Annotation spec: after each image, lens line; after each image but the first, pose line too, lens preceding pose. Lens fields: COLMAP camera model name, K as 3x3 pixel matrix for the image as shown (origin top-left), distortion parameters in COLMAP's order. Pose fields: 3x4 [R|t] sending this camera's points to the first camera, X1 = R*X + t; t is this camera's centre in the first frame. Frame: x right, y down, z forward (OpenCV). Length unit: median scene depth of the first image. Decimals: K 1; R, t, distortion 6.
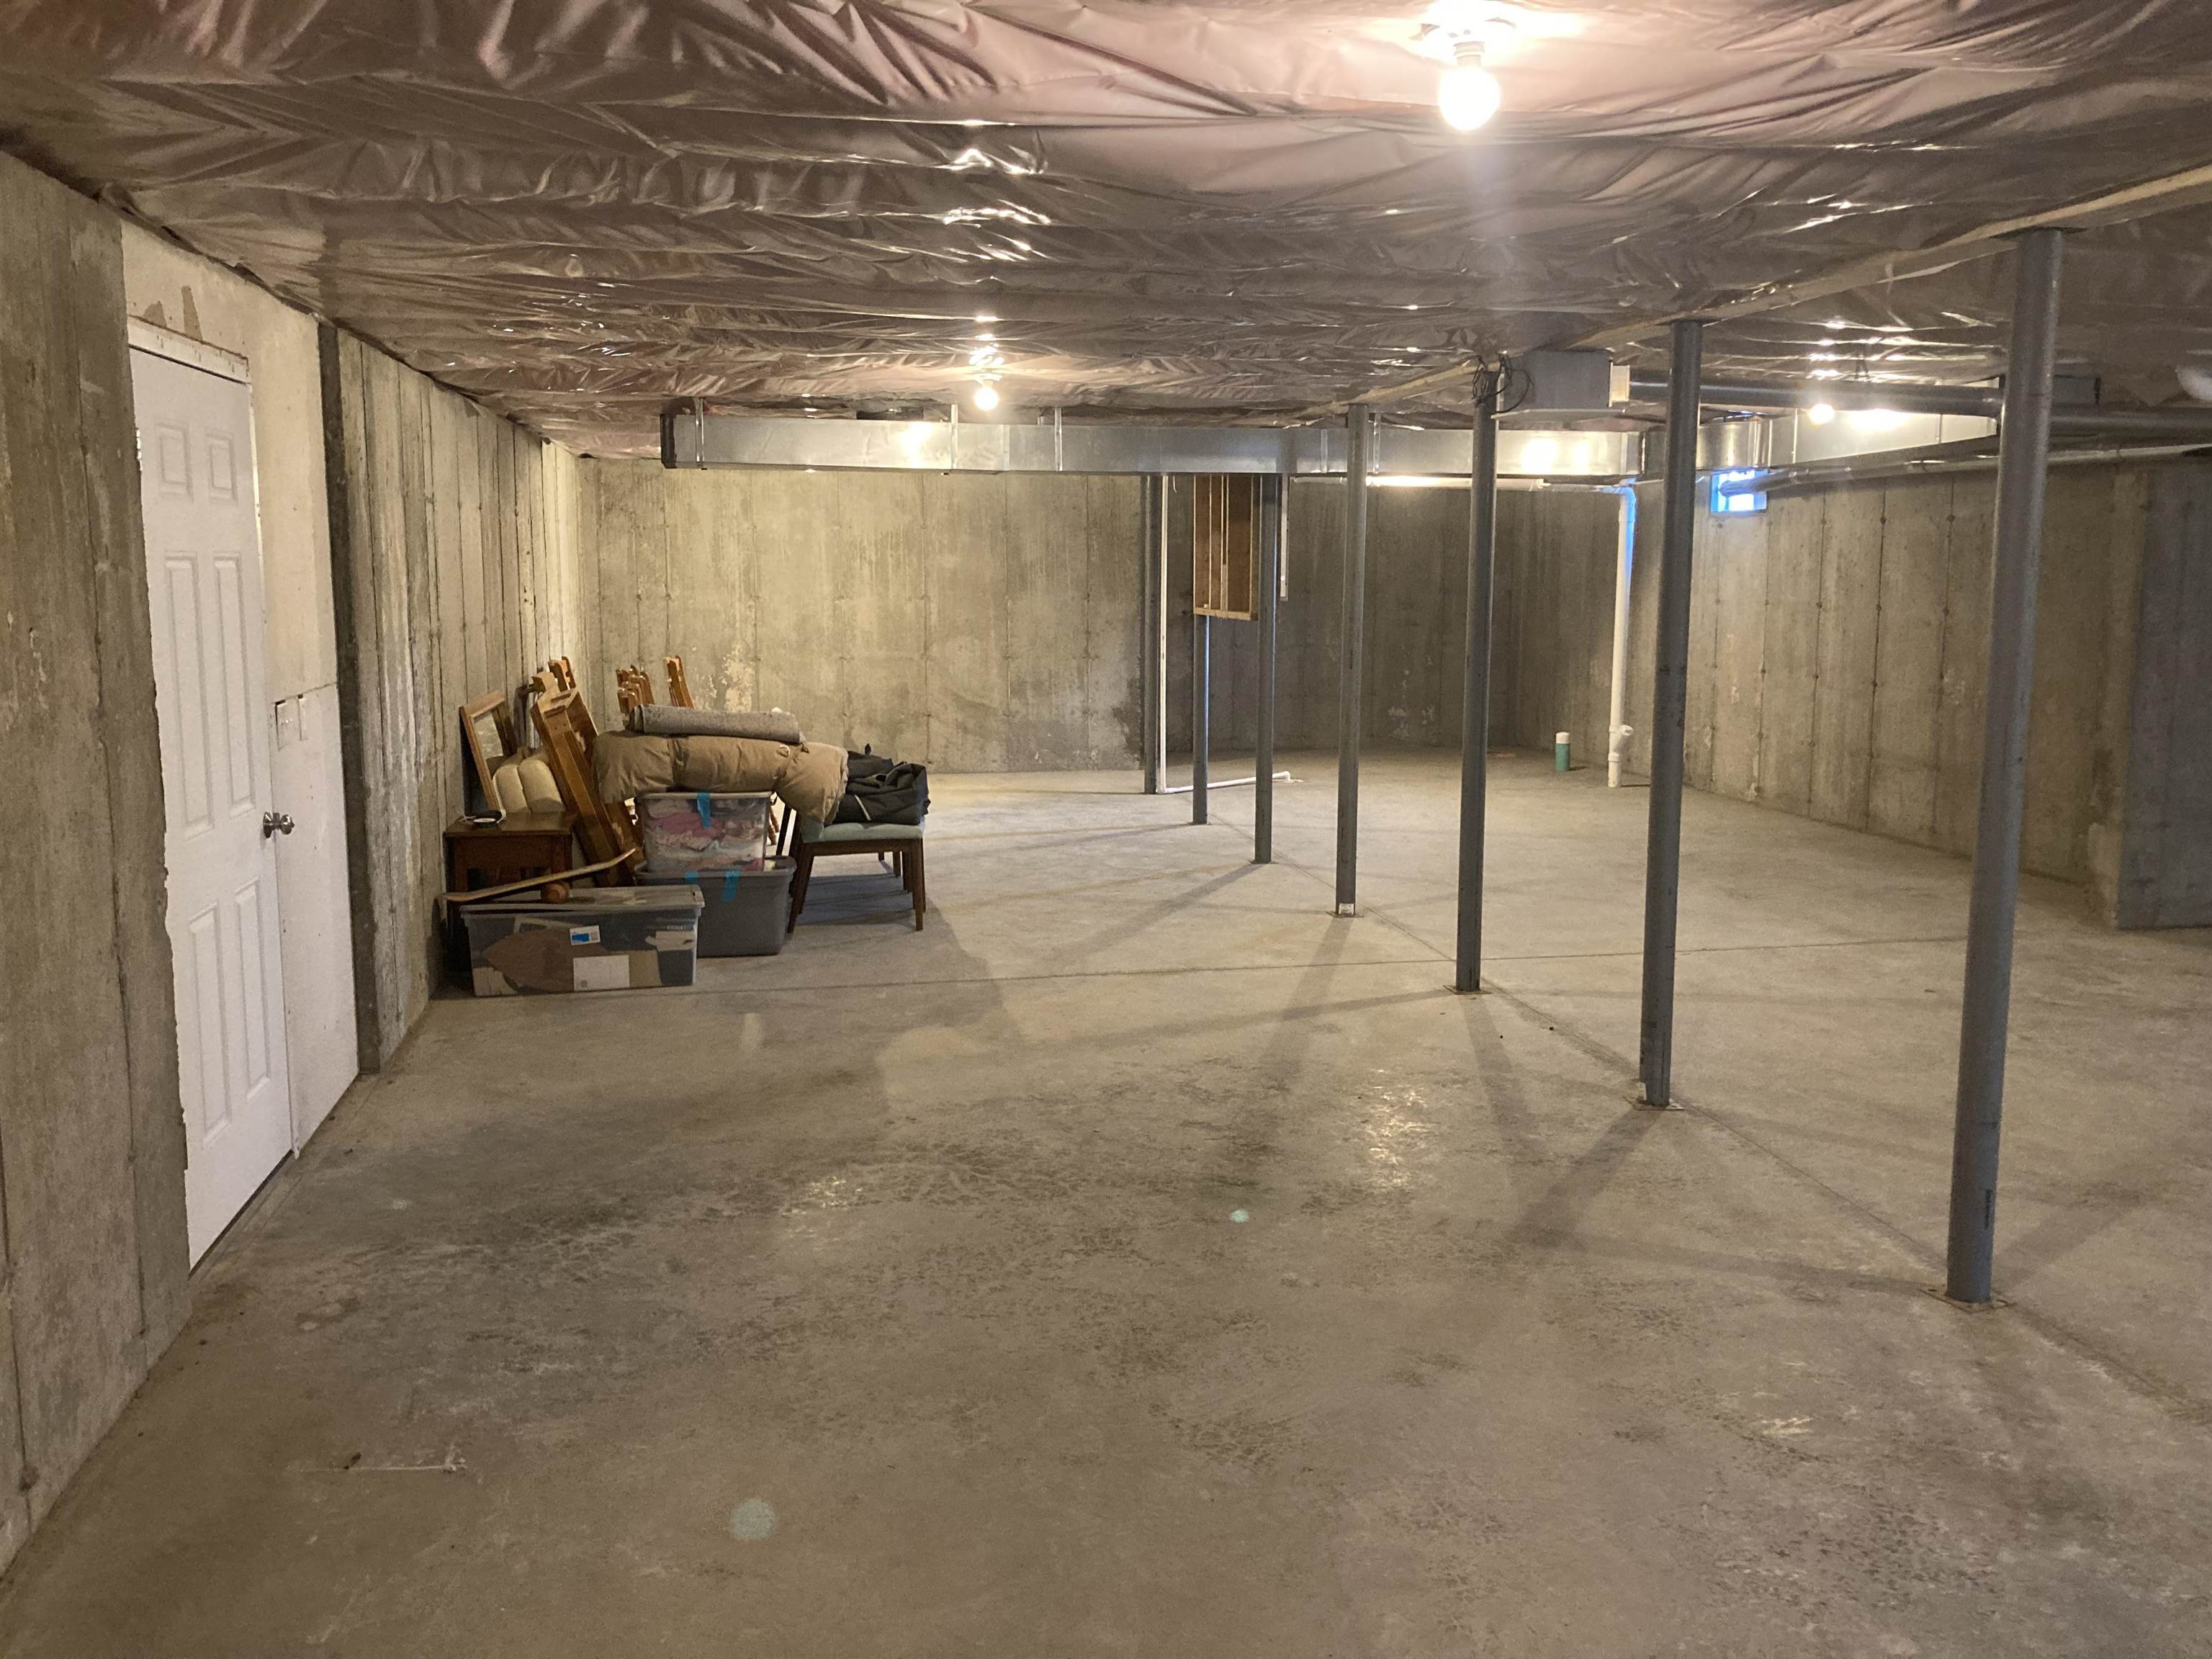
lens RADIAL K [[1809.8, 0, 1106.0], [0, 1809.8, 829.5], [0, 0, 1]] dist [0.011467, -0.007757]
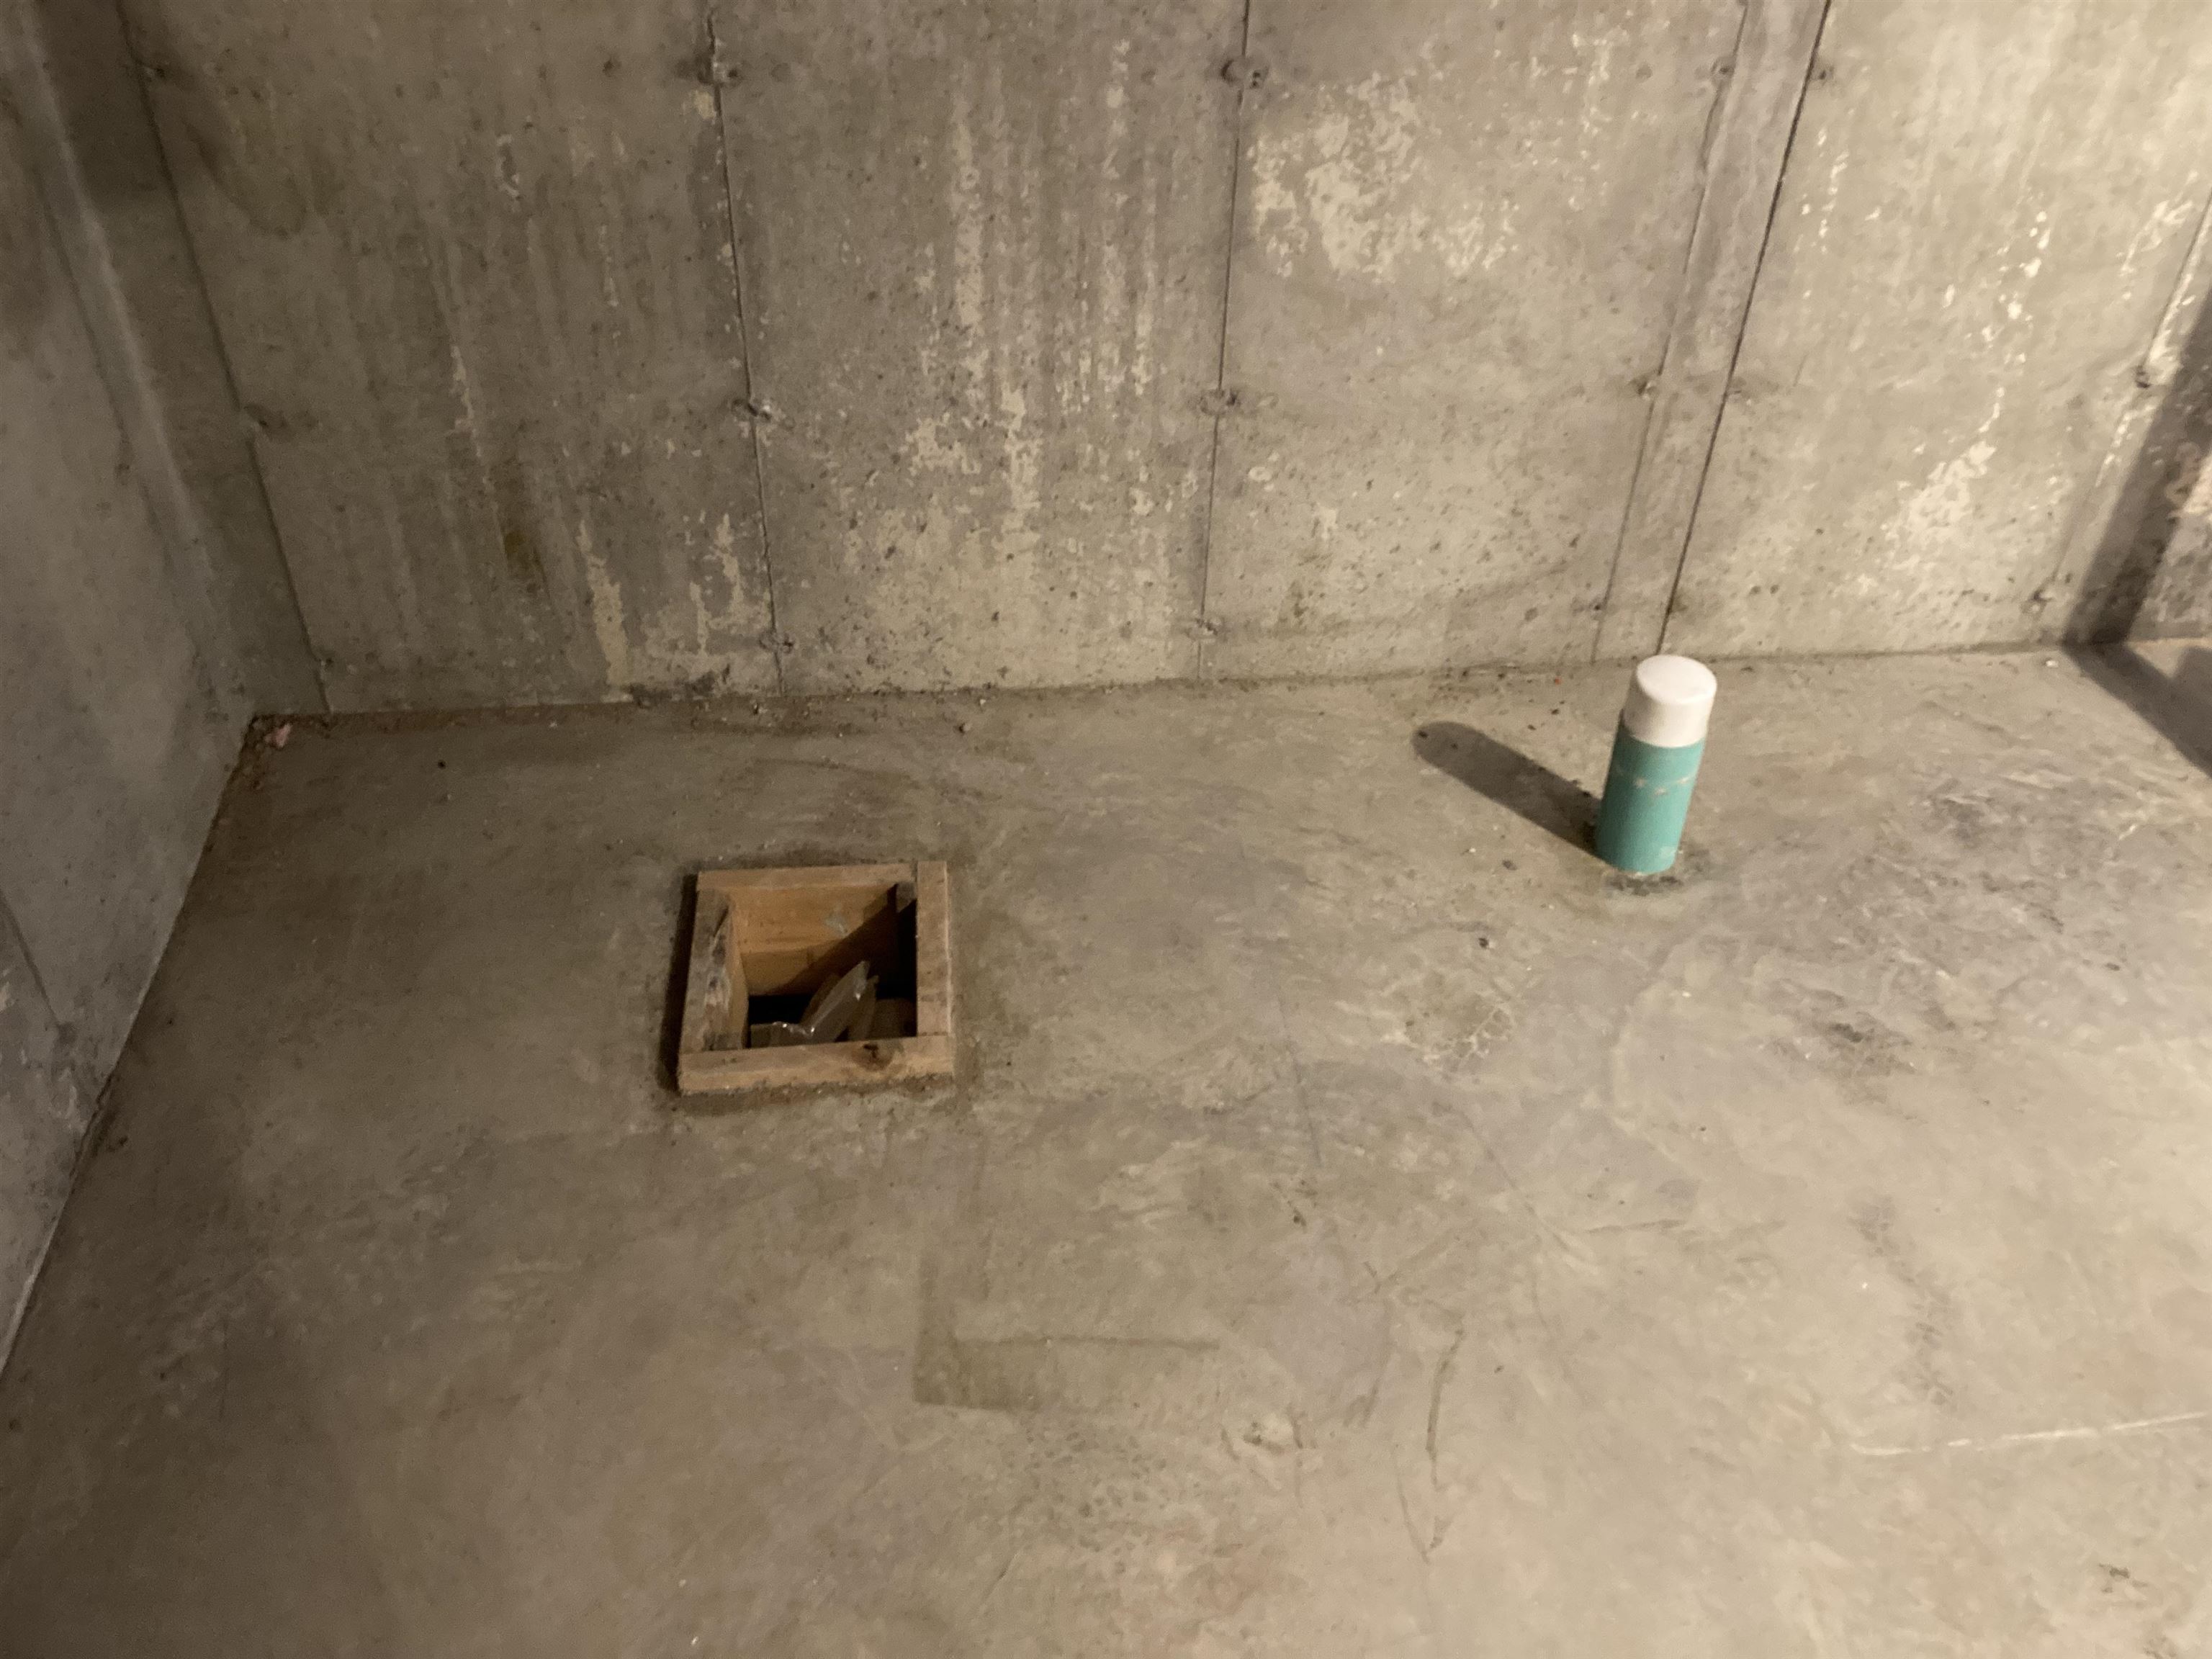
lens RADIAL K [[1809.8, 0, 1106.0], [0, 1809.8, 829.5], [0, 0, 1]] dist [0.011467, -0.007757]
pose [[0.046108, -0.637167, 0.769345, 0.129048], [0.104548, 0.769012, 0.630626, -0.168353], [-0.993450, 0.051357, 0.102073, 1.155907]]
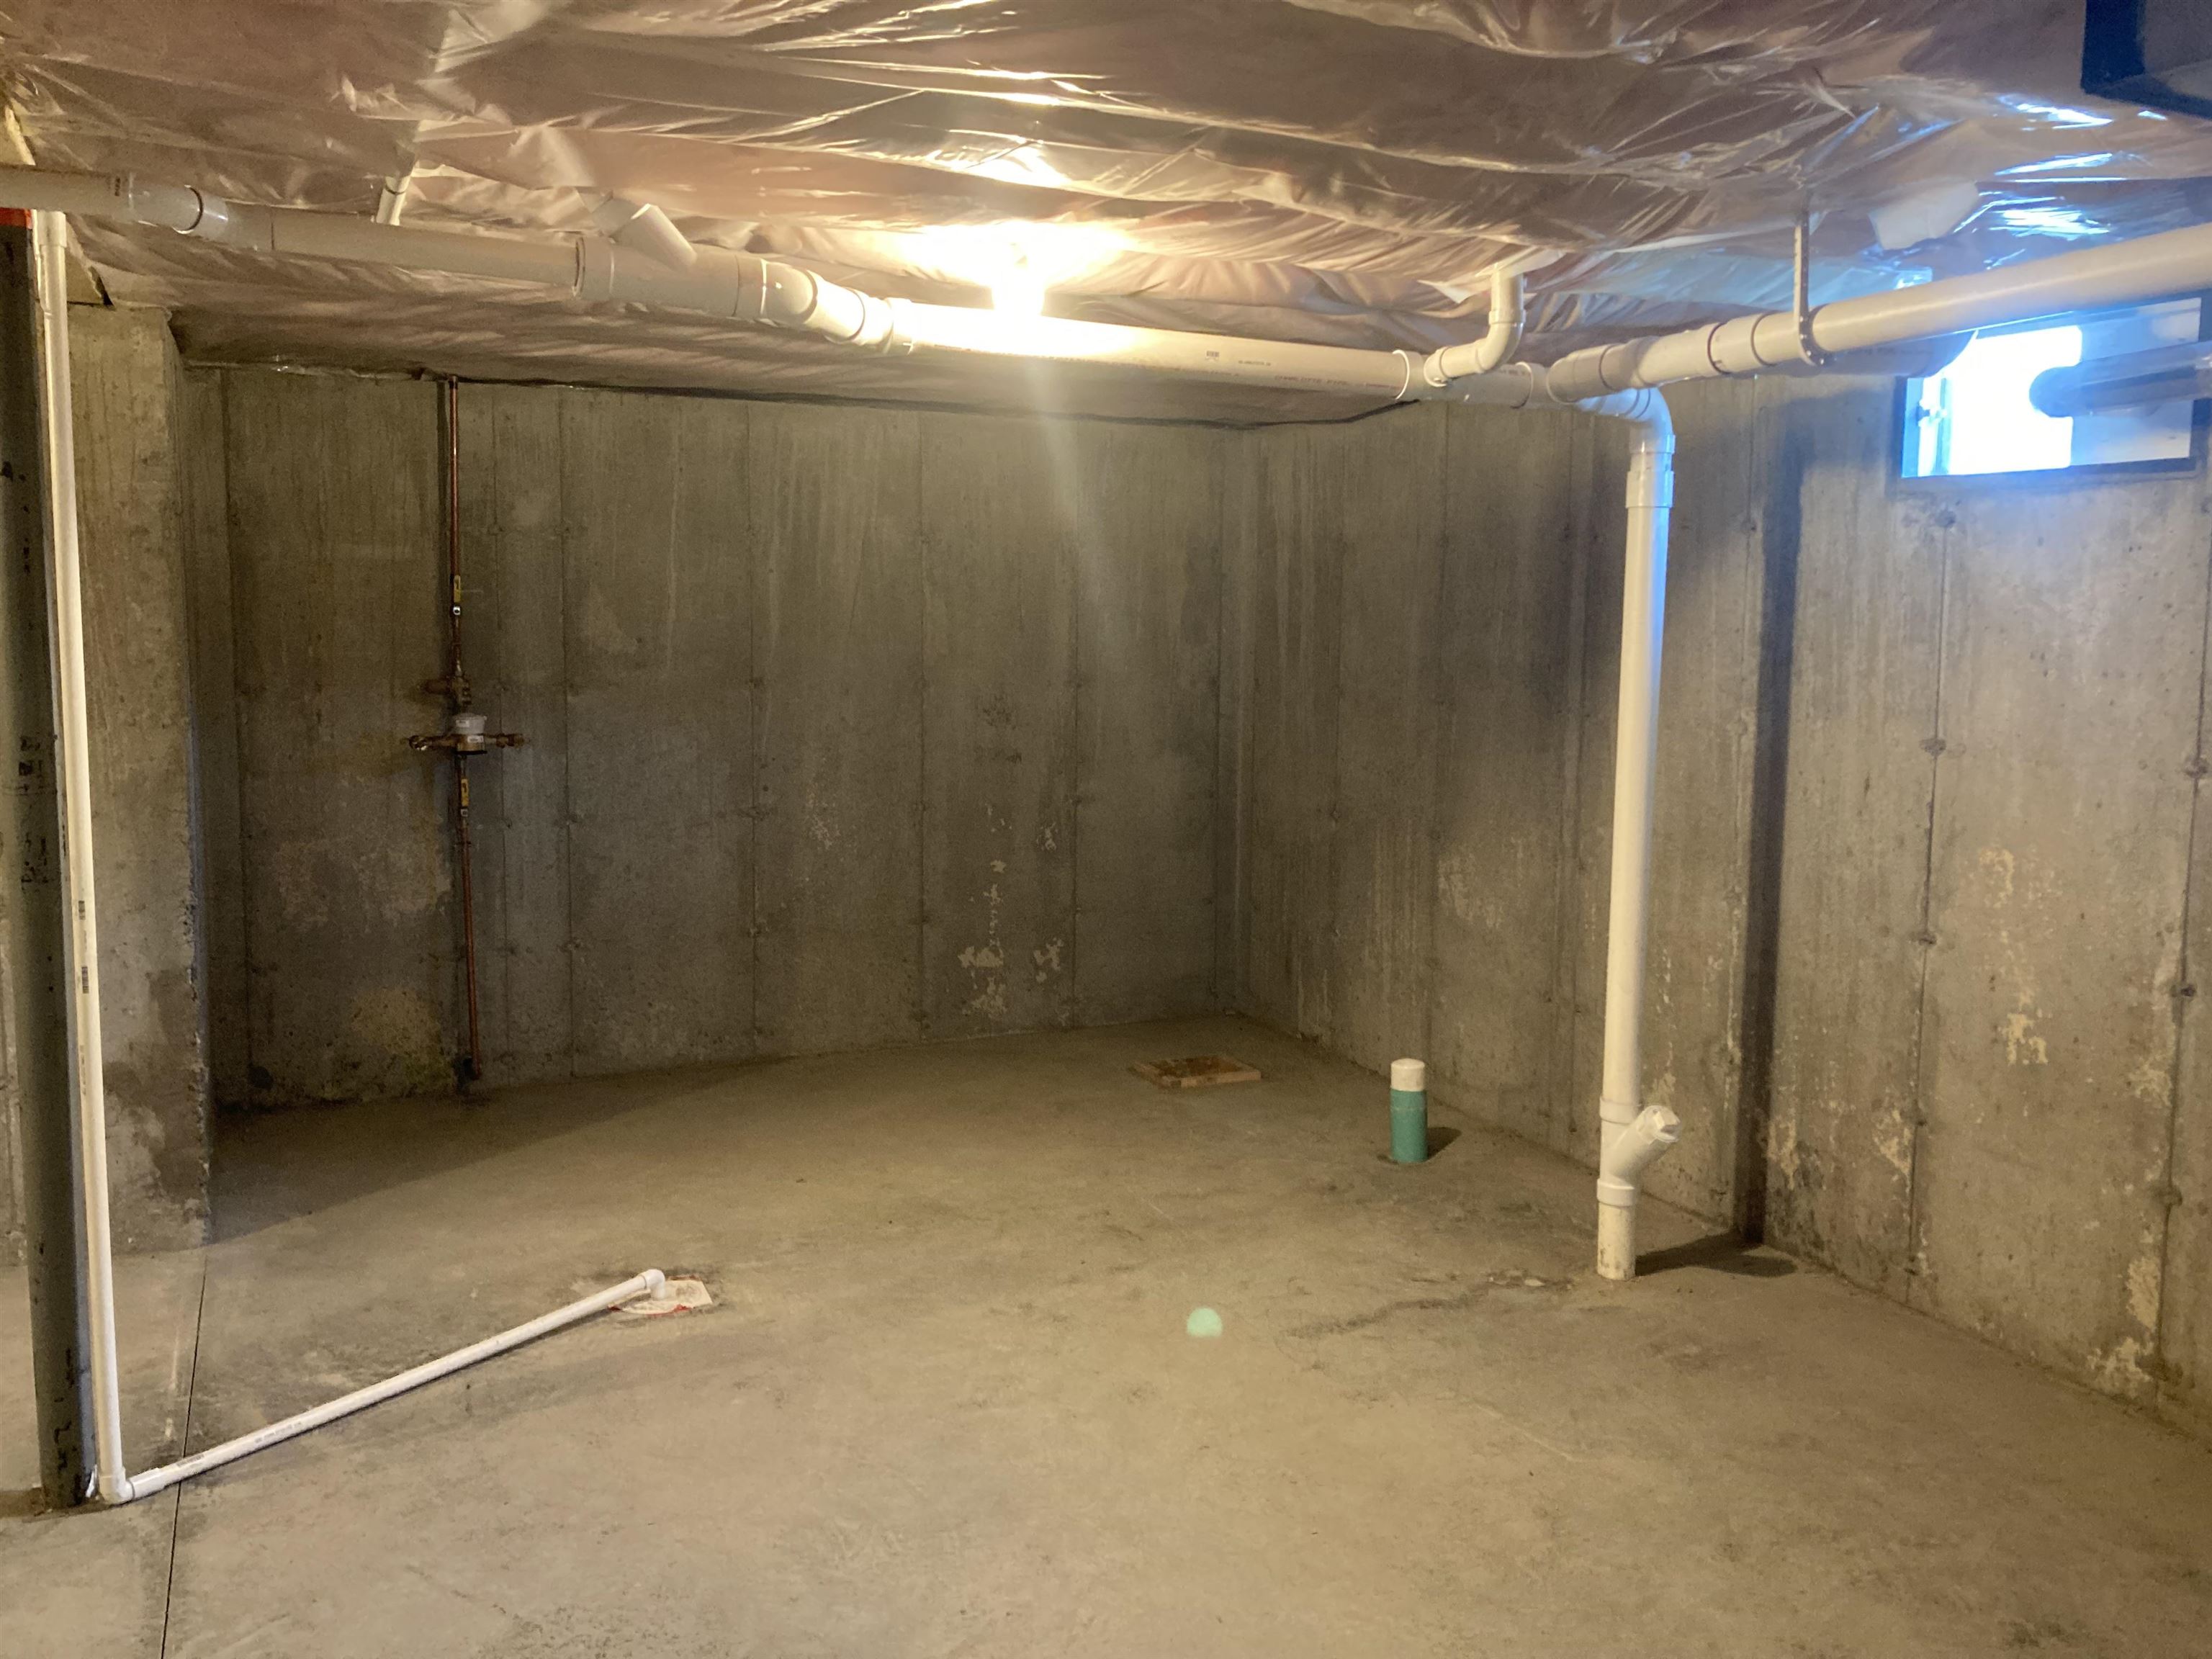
lens RADIAL K [[1809.8, 0, 1106.0], [0, 1809.8, 829.5], [0, 0, 1]] dist [0.011467, -0.007757]
pose [[0.971711, -0.018043, 0.235484, 0.110434], [0.024028, 0.999457, -0.022568, -0.106416], [-0.234949, 0.027587, 0.971616, 0.709535]]
